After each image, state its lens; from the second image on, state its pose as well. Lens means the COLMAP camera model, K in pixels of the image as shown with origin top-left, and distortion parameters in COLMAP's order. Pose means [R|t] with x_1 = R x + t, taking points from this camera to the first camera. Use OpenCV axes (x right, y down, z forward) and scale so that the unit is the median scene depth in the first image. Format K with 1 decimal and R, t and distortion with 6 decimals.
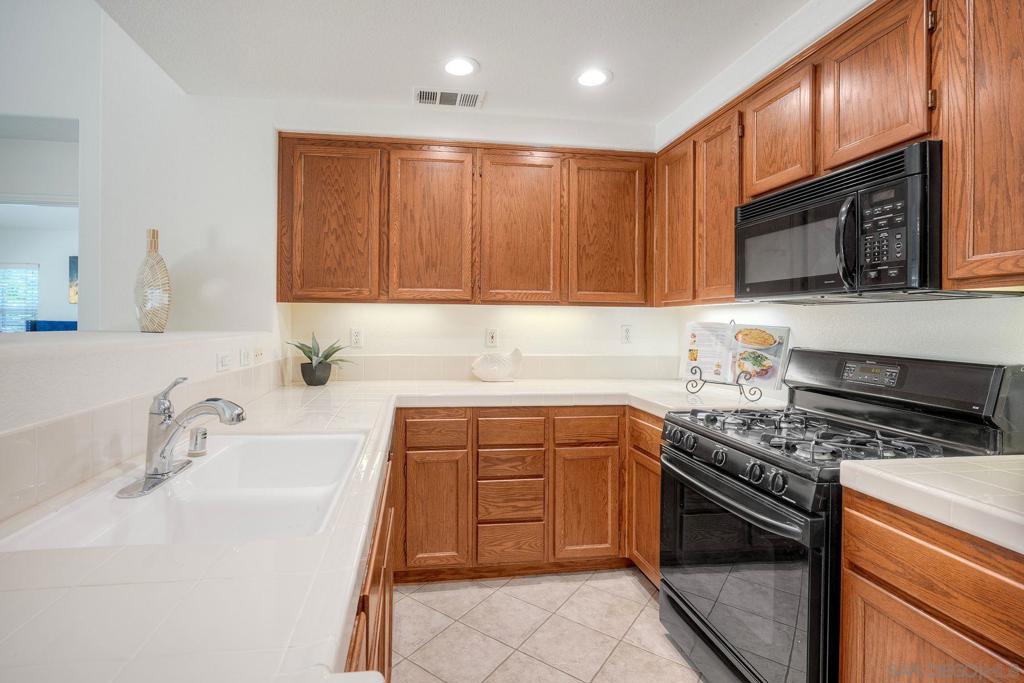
lens RADIAL K [[483.9, 0, 470.6], [0, 483.9, 319.9], [0, 0, 1]] dist [-0.001296, 0.000339]
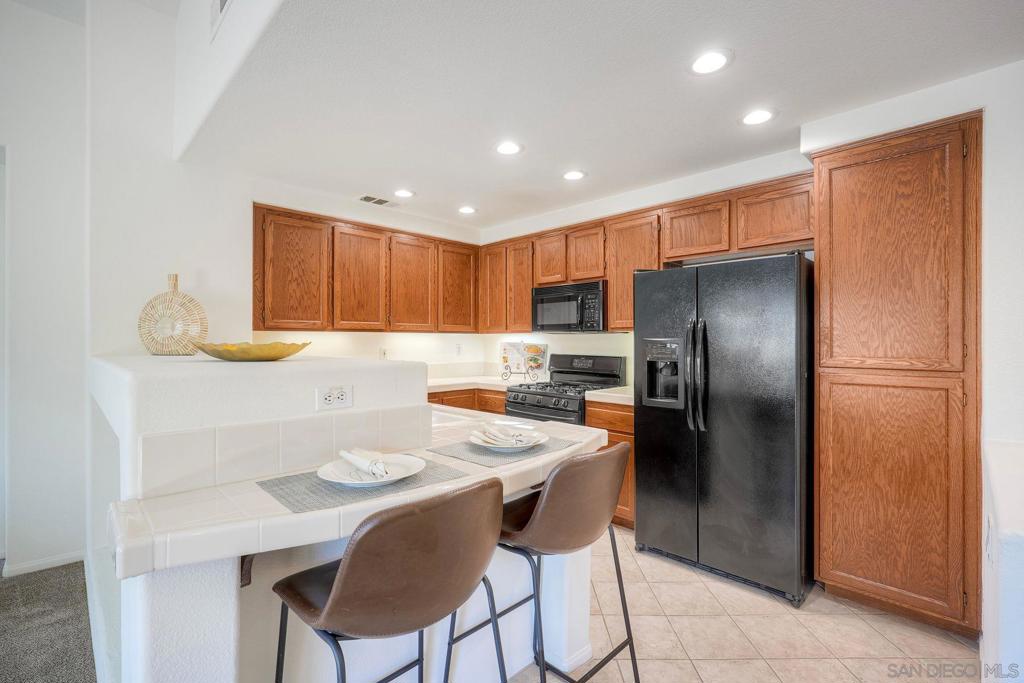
lens RADIAL K [[463.3, 0, 511.2], [0, 463.3, 340.9], [0, 0, 1]] dist [0.000089, 0.000211]
pose [[0.791164, -0.008903, 0.611540, -0.660882], [0.004415, 0.999951, 0.008845, -0.017858], [-0.611589, -0.004297, 0.791164, -0.472139]]
